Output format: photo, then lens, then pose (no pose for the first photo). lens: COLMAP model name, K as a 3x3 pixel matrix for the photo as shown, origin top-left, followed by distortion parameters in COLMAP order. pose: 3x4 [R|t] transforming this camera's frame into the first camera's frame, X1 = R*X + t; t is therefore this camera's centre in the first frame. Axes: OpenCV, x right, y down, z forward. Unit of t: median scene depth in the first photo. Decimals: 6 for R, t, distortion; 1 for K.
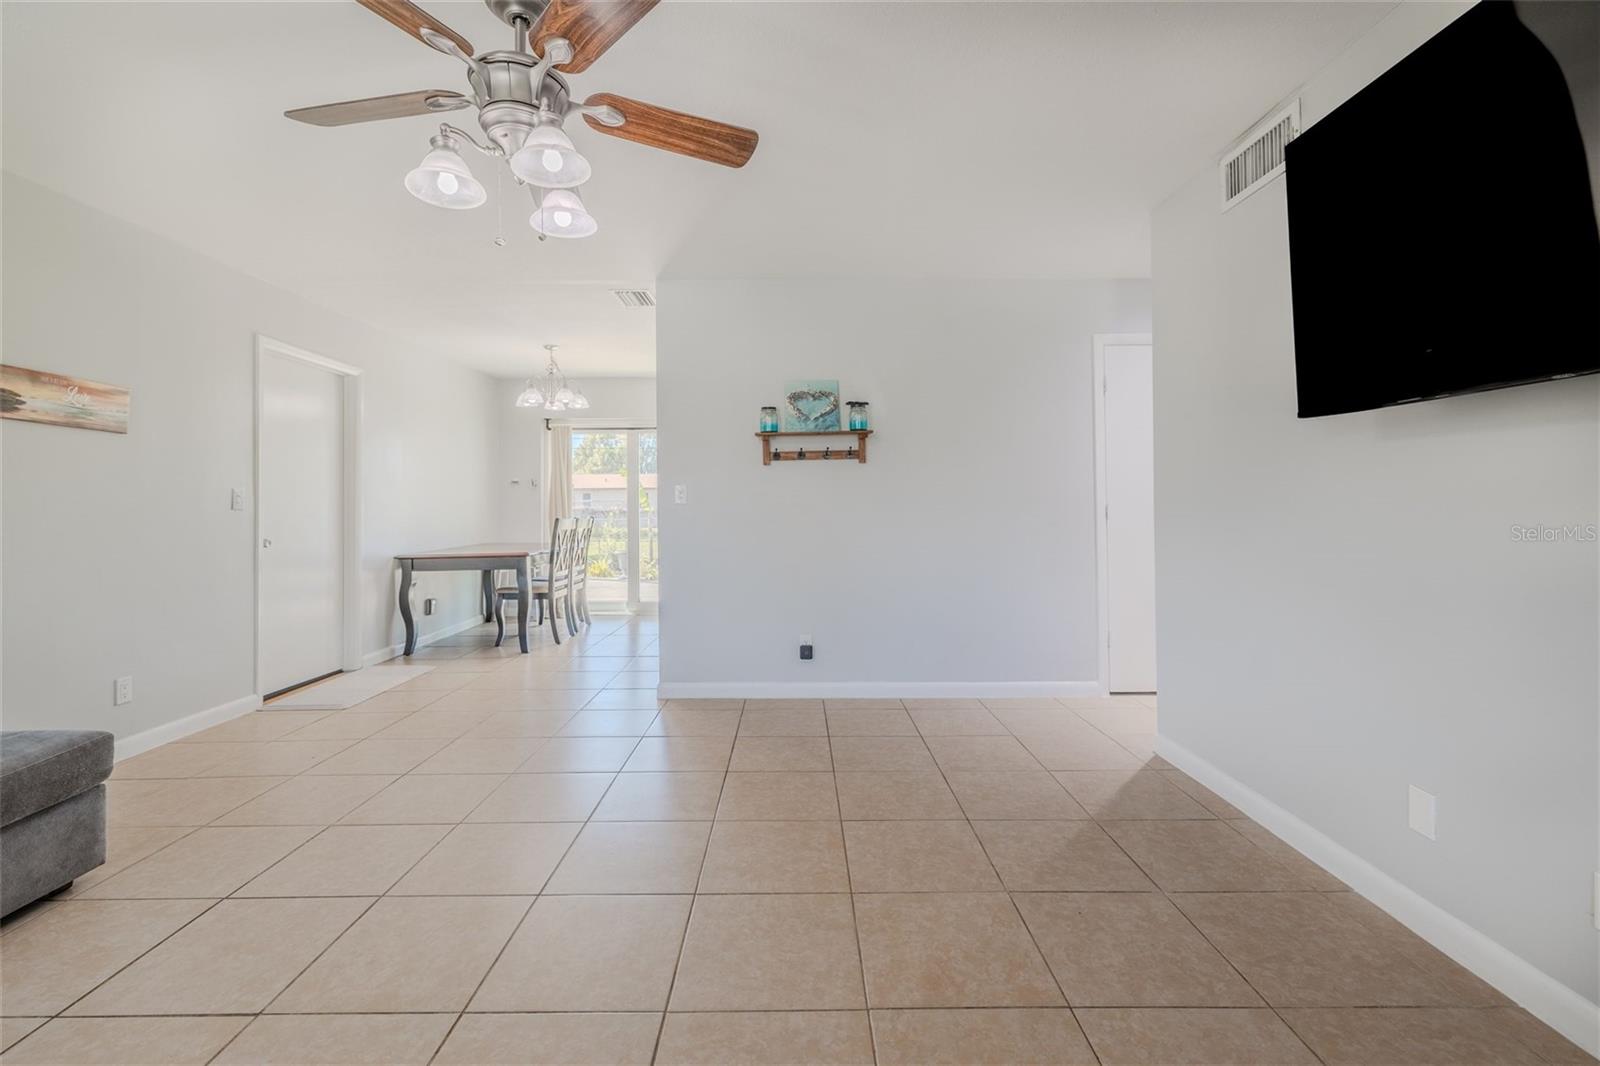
lens RADIAL K [[676.2, 0, 797.0], [0, 676.2, 507.9], [0, 0, 1]] dist [0.009011, 0.000576]
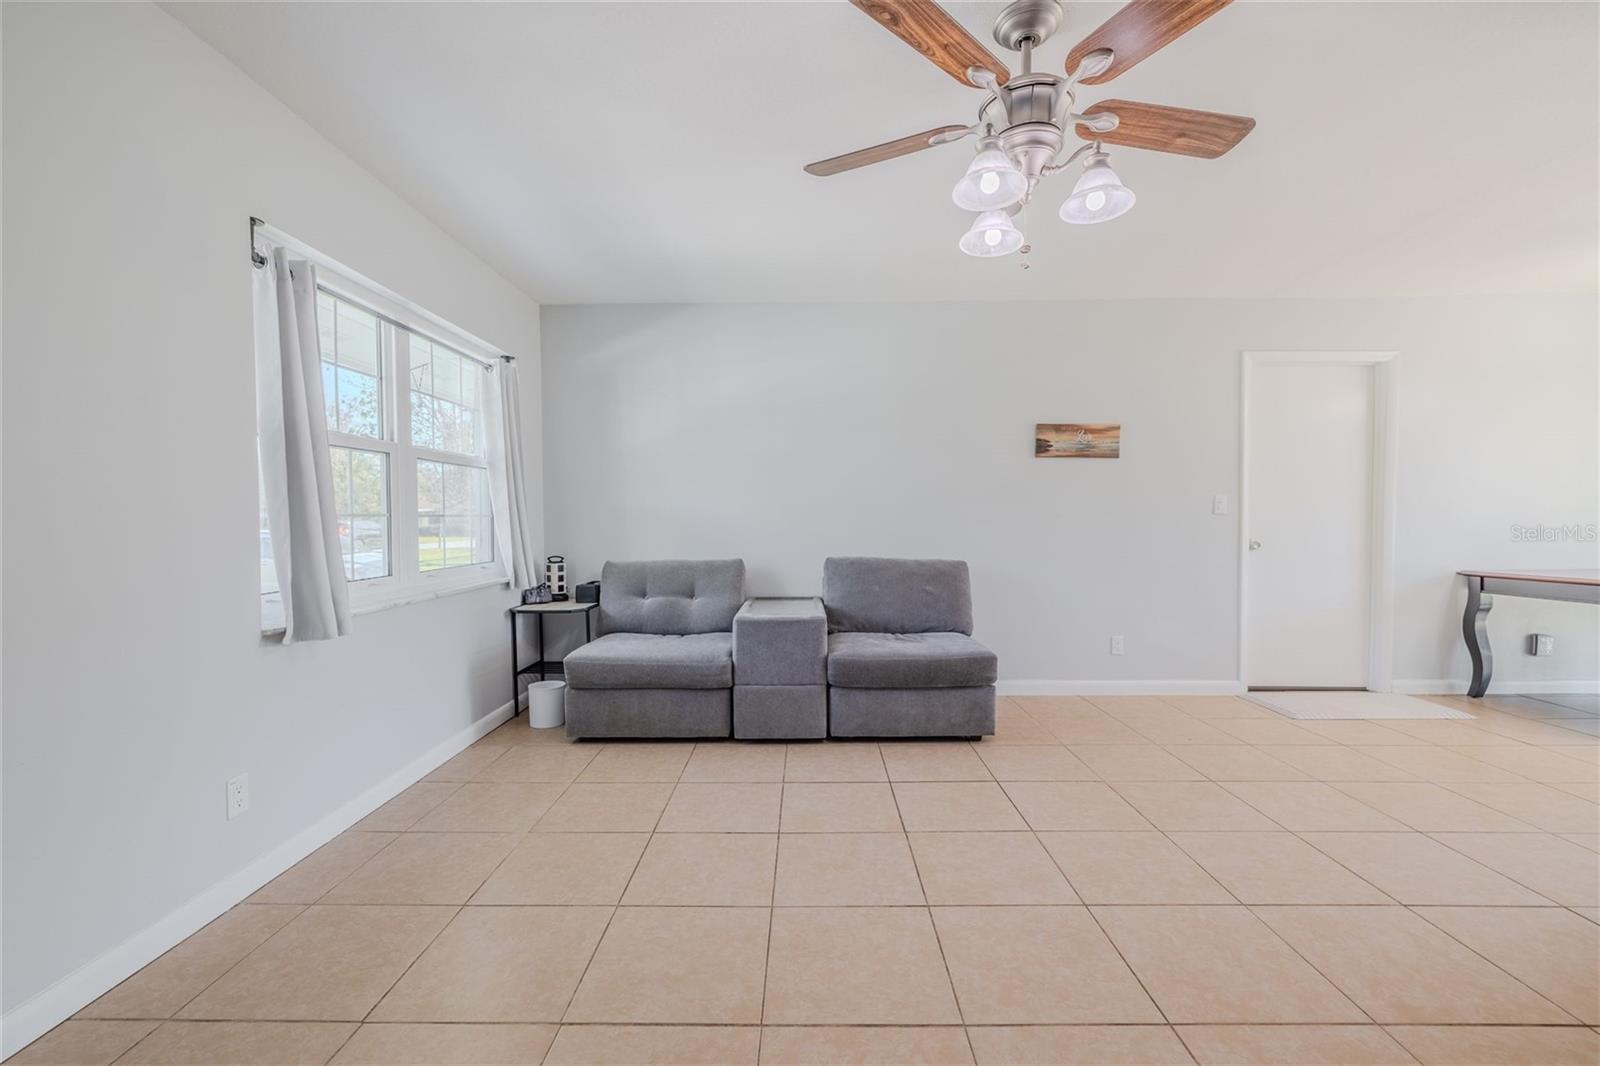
lens RADIAL K [[676.2, 0, 802.7], [0, 676.2, 536.9], [0, 0, 1]] dist [0.009011, 0.000576]
pose [[-0.003480, 0.034696, -0.999392, 0.221342], [0.002967, 0.999394, 0.034686, -0.000189], [0.999990, -0.002844, -0.003581, 0.222705]]
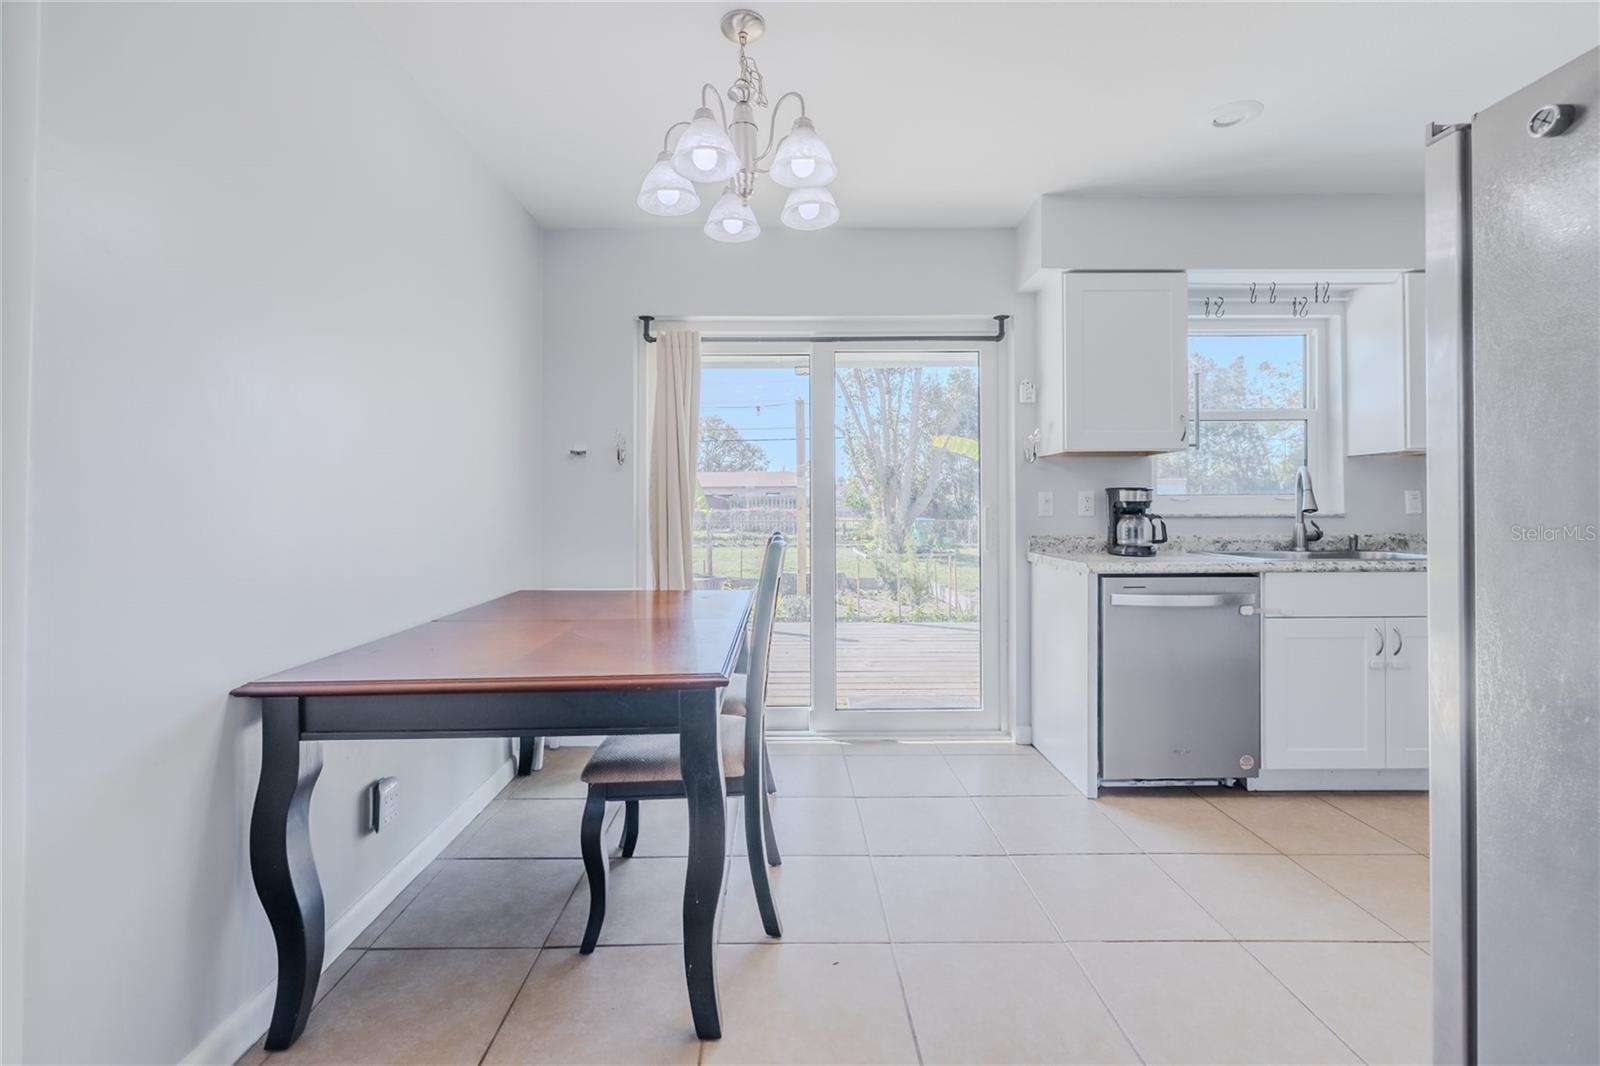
lens RADIAL K [[676.2, 0, 787.3], [0, 676.2, 500.7], [0, 0, 1]] dist [0.009011, 0.000576]
pose [[0.999952, 0.001204, 0.009772, -0.374917], [-0.001129, 0.999970, -0.007679, -0.002522], [-0.009781, 0.007668, 0.999923, 0.725494]]
